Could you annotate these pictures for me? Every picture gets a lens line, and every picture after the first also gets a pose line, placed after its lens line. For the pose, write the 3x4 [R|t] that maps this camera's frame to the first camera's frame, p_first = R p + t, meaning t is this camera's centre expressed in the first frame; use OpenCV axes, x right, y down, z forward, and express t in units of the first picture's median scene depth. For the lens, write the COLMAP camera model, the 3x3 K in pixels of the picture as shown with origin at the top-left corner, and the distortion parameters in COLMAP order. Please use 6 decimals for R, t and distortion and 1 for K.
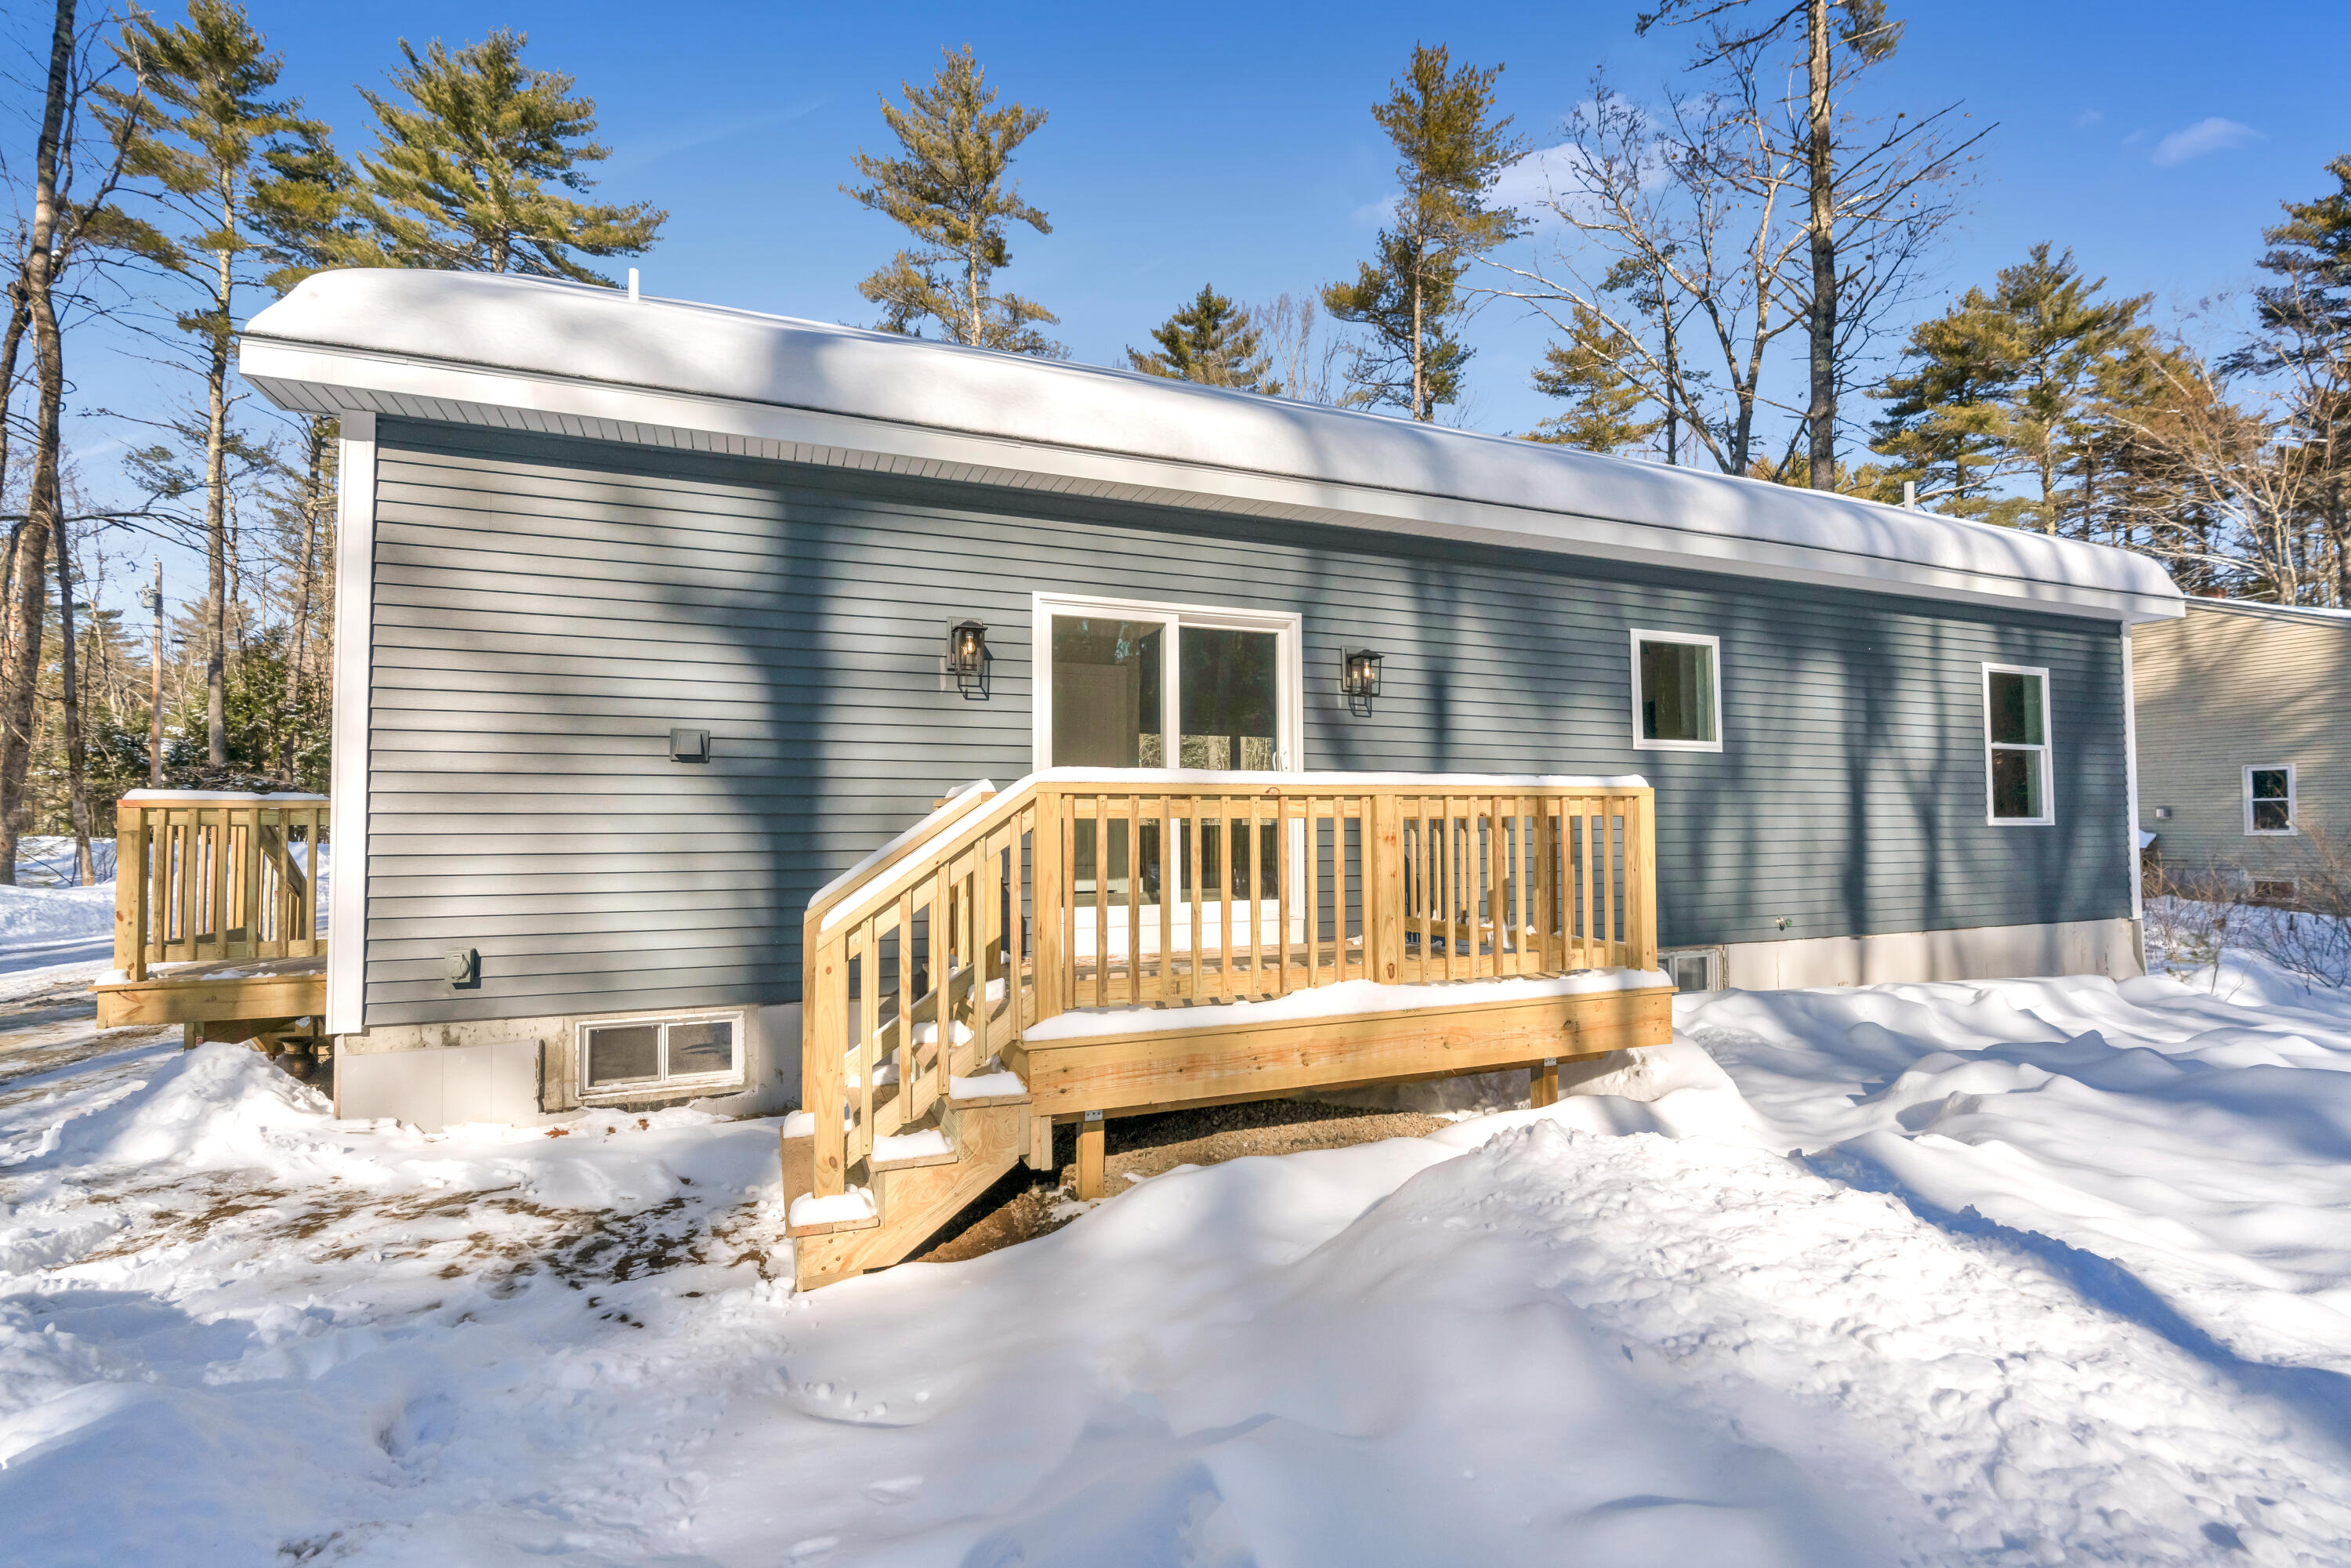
lens RADIAL K [[1048.8, 0, 1209.2], [0, 1048.8, 788.4], [0, 0, 1]] dist [-0.015843, -0.000022]
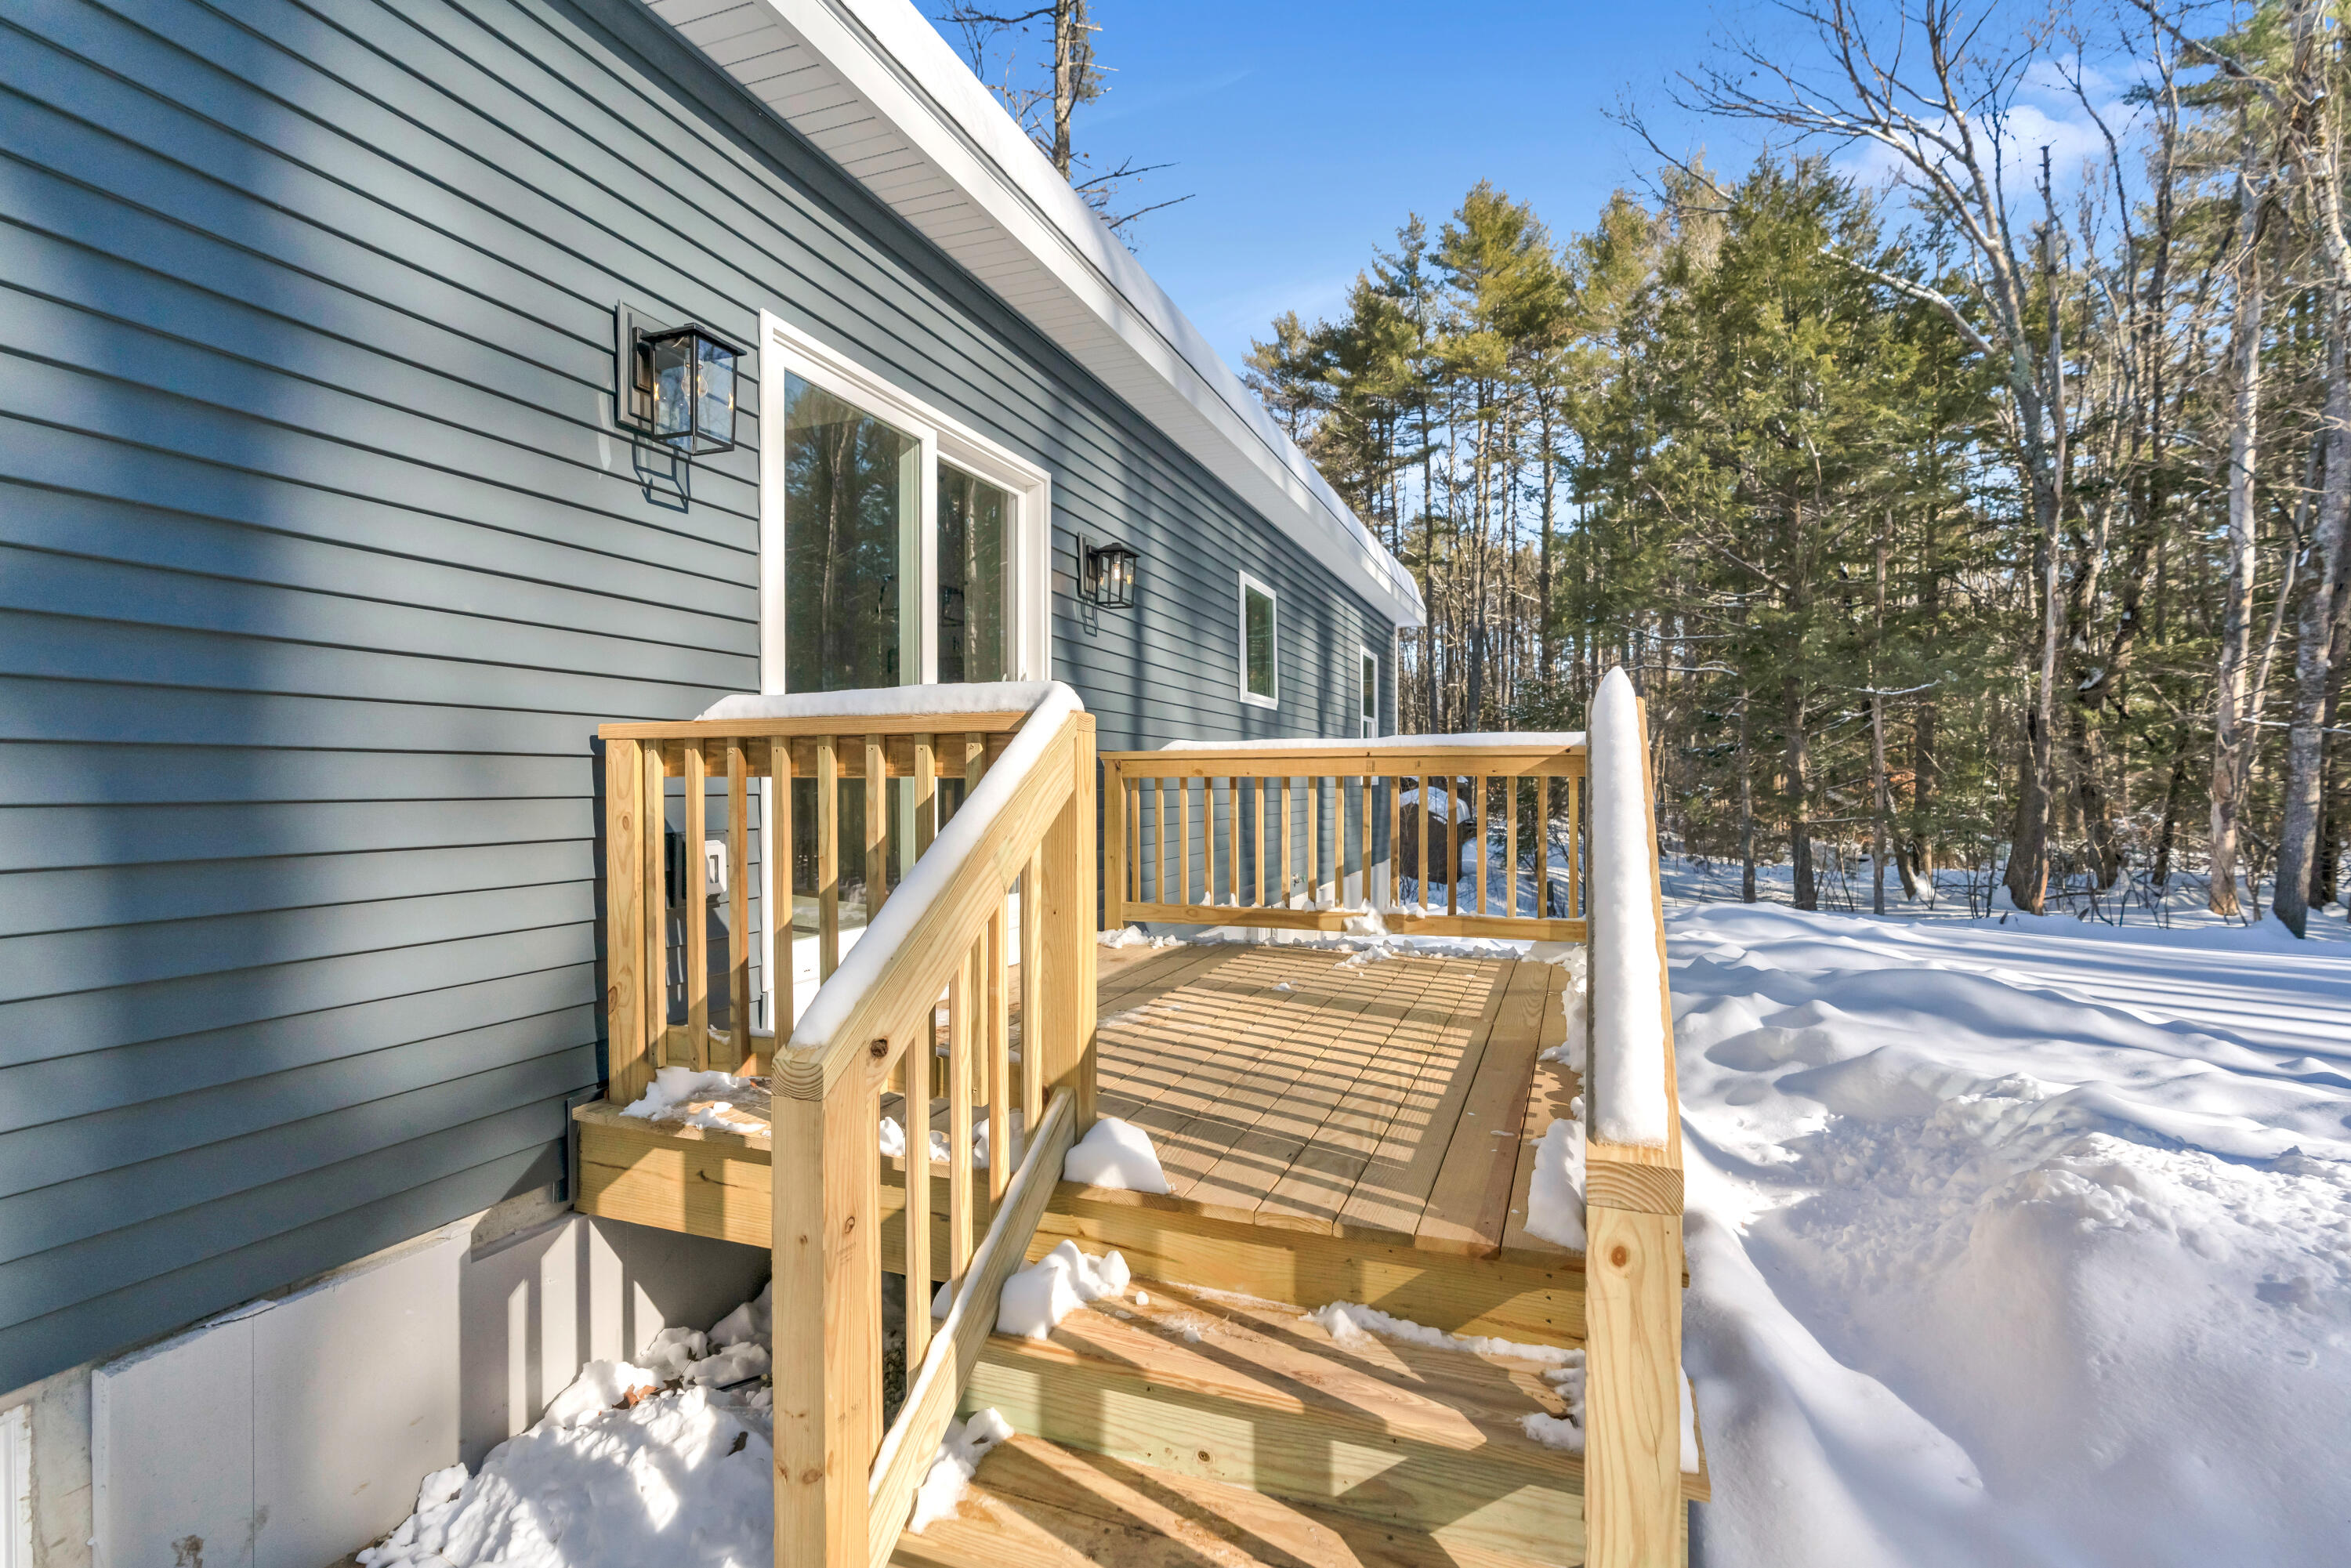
lens RADIAL K [[1048.8, 0, 1209.2], [0, 1048.8, 788.4], [0, 0, 1]] dist [-0.015843, -0.000022]
pose [[0.671336, -0.010997, 0.741072, -0.354826], [-0.013817, 0.999530, 0.027350, 0.020065], [-0.741025, -0.028600, 0.670869, 0.453947]]
